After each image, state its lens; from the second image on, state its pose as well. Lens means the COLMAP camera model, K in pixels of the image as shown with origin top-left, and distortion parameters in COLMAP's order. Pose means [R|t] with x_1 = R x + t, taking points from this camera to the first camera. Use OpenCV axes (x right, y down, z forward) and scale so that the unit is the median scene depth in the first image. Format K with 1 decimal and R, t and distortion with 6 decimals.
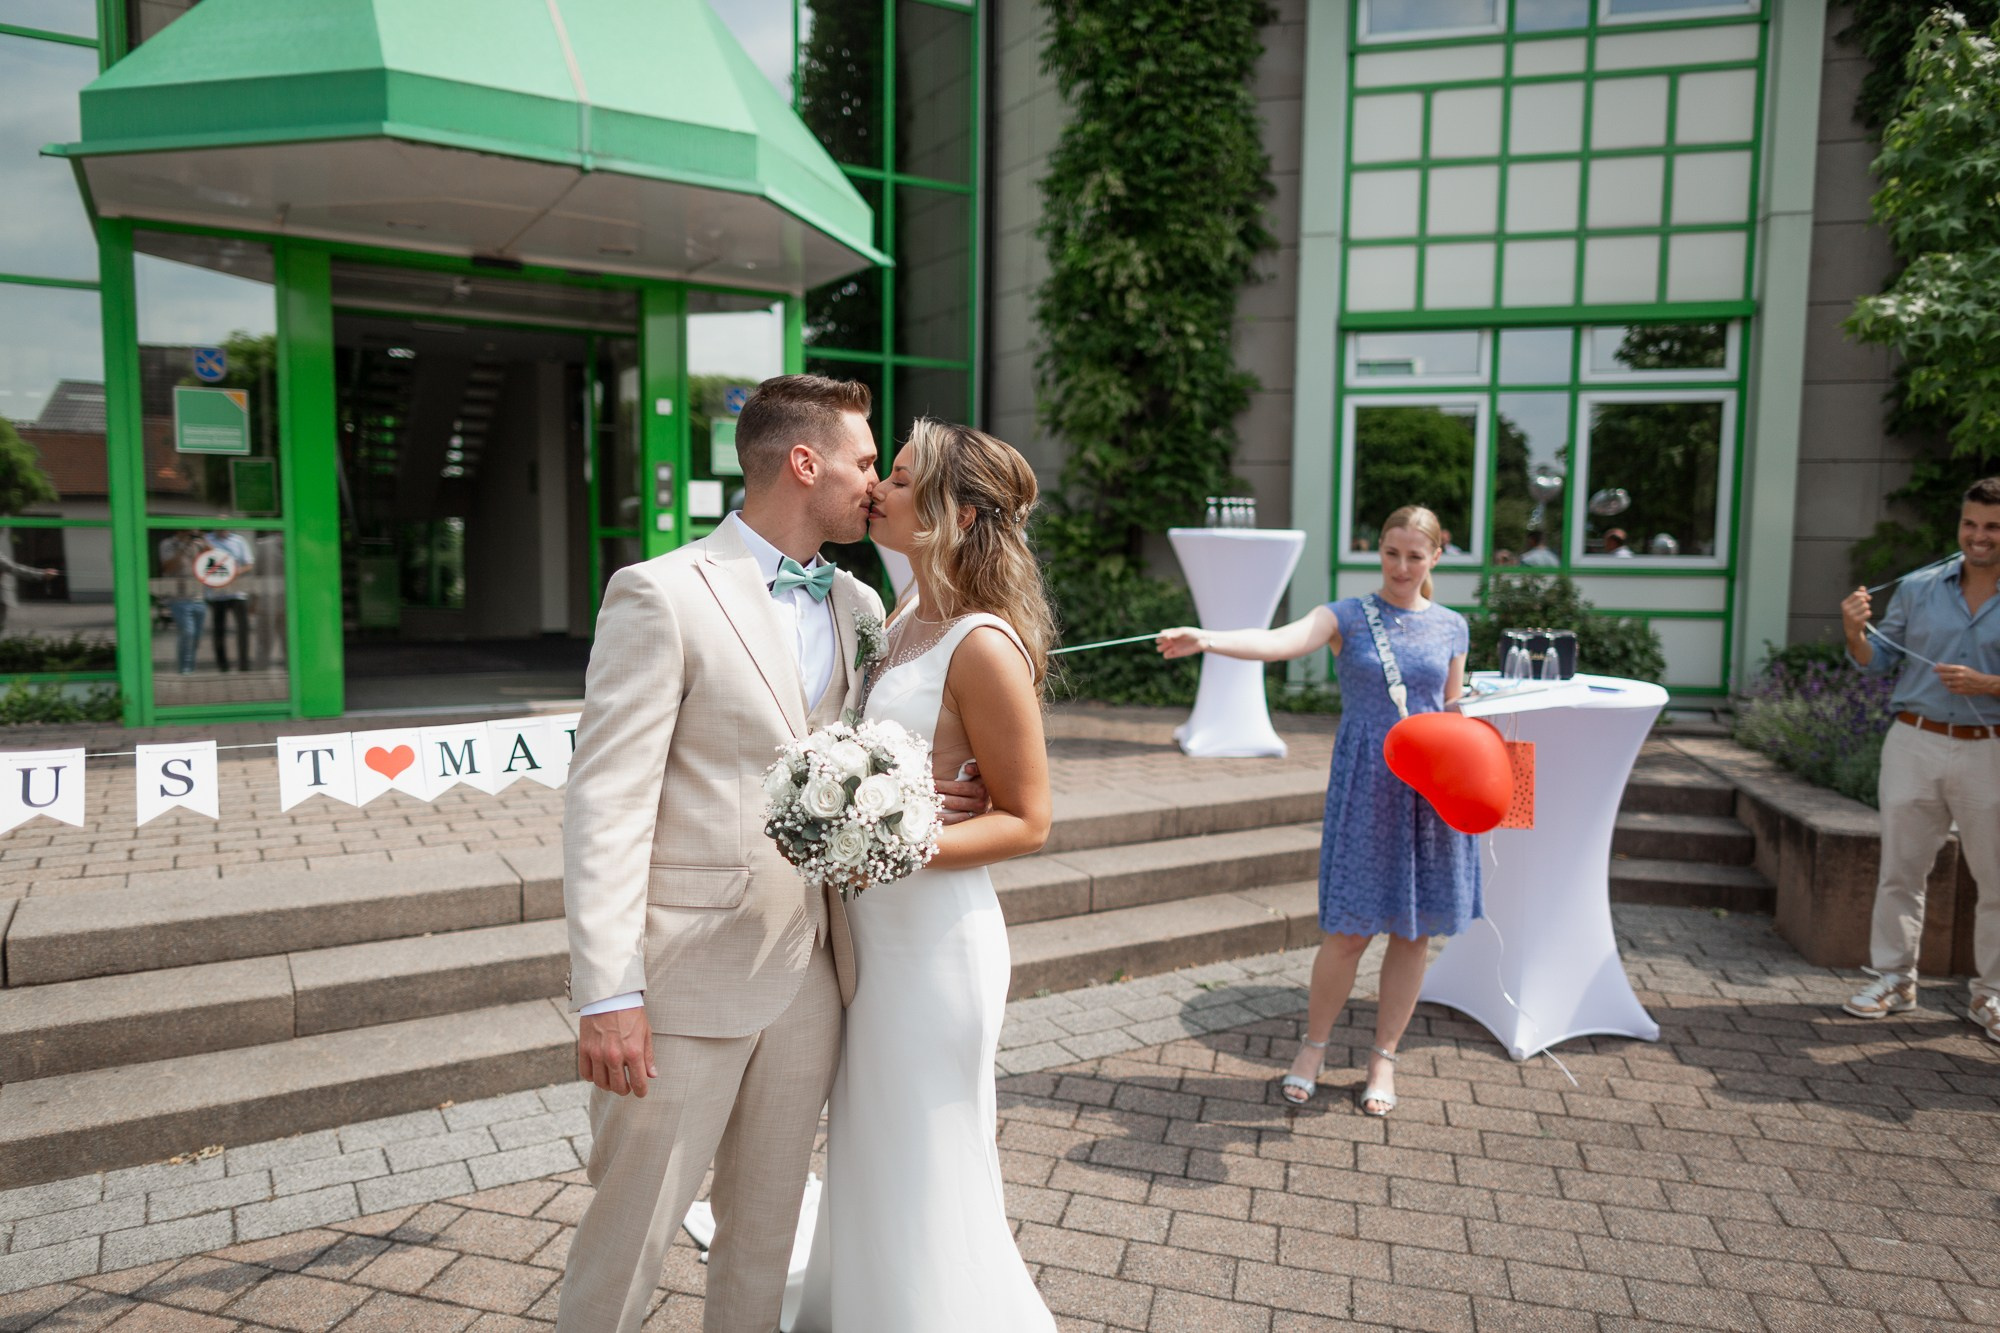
lens RADIAL K [[1352.4, 0, 999.2], [0, 1352.4, 657.3], [0, 0, 1]] dist [0.010791, -0.006459]
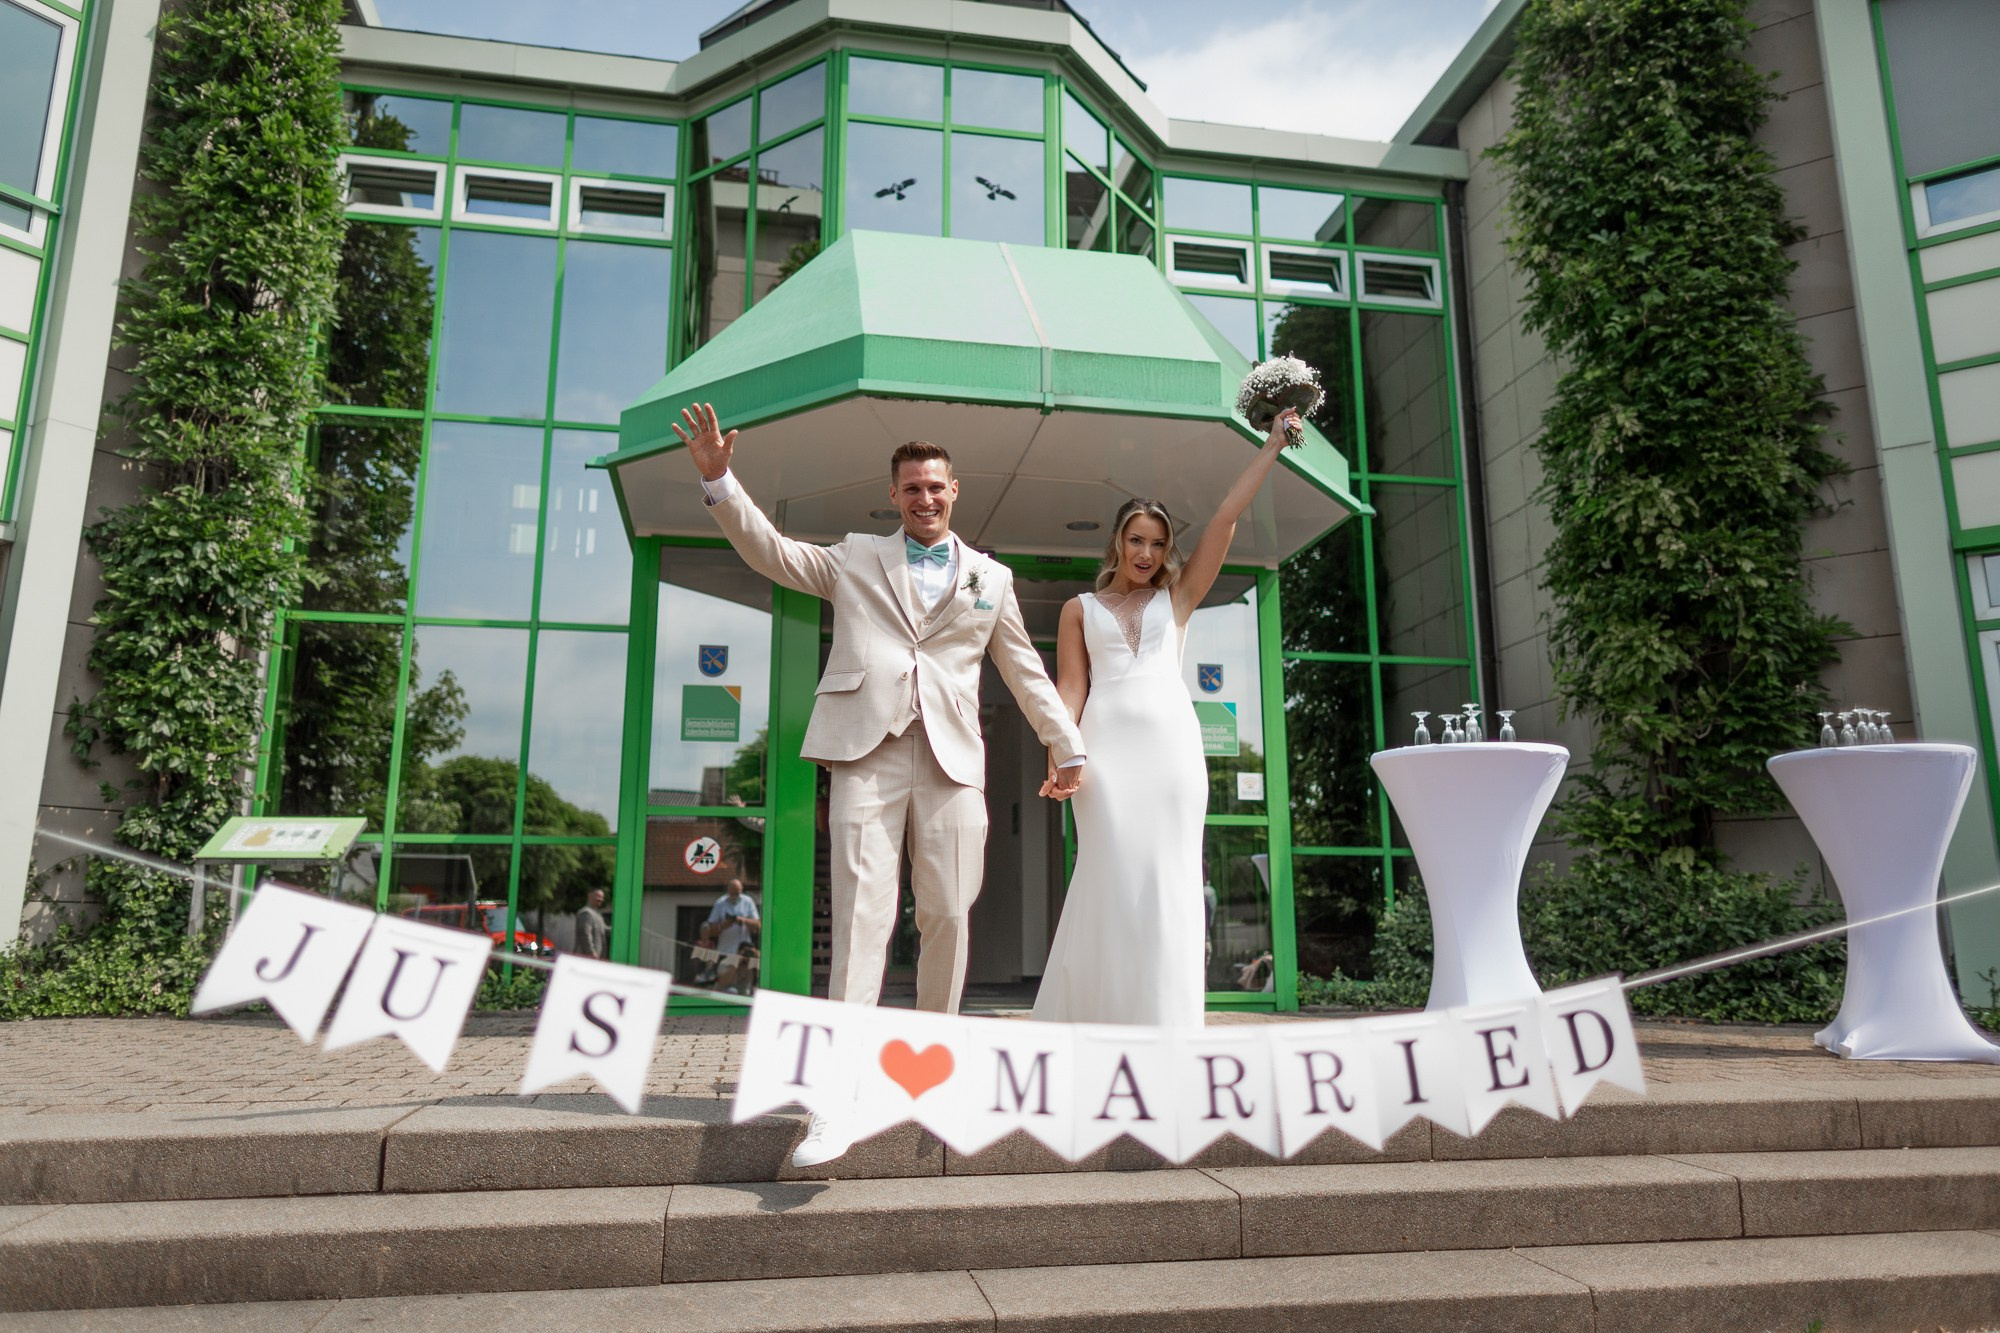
lens RADIAL K [[1352.4, 0, 999.2], [0, 1352.4, 657.3], [0, 0, 1]] dist [0.010791, -0.006459]
pose [[0.937891, -0.084139, -0.336571, -0.014966], [-0.017891, 0.957123, -0.289127, 0.062241], [0.346467, 0.277192, 0.896172, 0.103155]]
